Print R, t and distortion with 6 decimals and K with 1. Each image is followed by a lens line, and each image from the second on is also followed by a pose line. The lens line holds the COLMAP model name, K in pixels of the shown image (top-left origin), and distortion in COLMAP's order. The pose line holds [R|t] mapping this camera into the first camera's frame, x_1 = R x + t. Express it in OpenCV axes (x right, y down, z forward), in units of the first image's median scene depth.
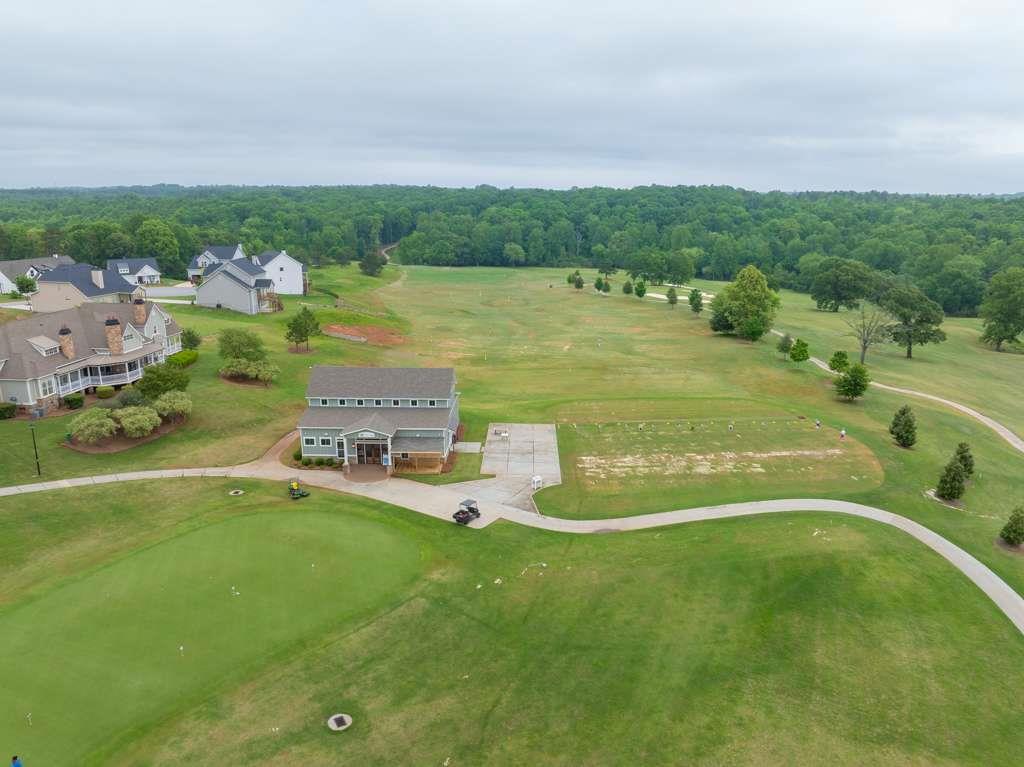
lens RADIAL K [[723.1, 0, 512.0], [0, 723.1, 383.5], [0, 0, 1]] dist [-0.033531, 0.002231]
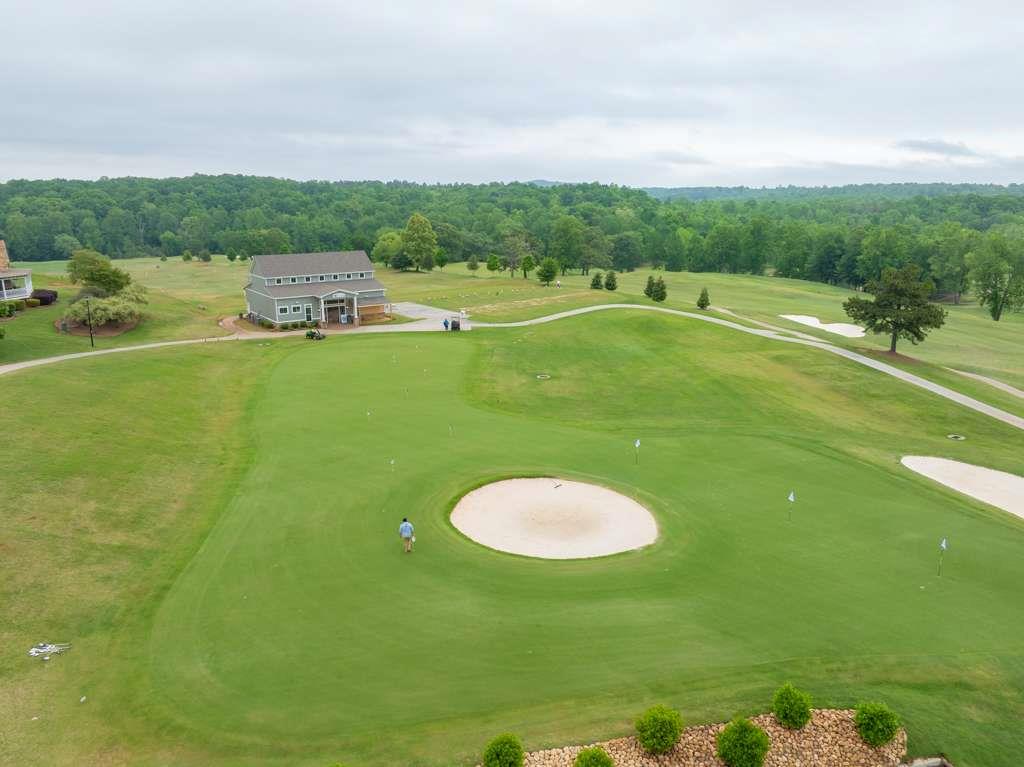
lens RADIAL K [[723.1, 0, 512.0], [0, 723.1, 383.5], [0, 0, 1]] dist [-0.033531, 0.002231]
pose [[0.800423, -0.156694, 0.578594, -0.095577], [0.155236, 0.986486, 0.052406, 0.027326], [-0.578986, 0.047872, 0.813931, -0.029325]]
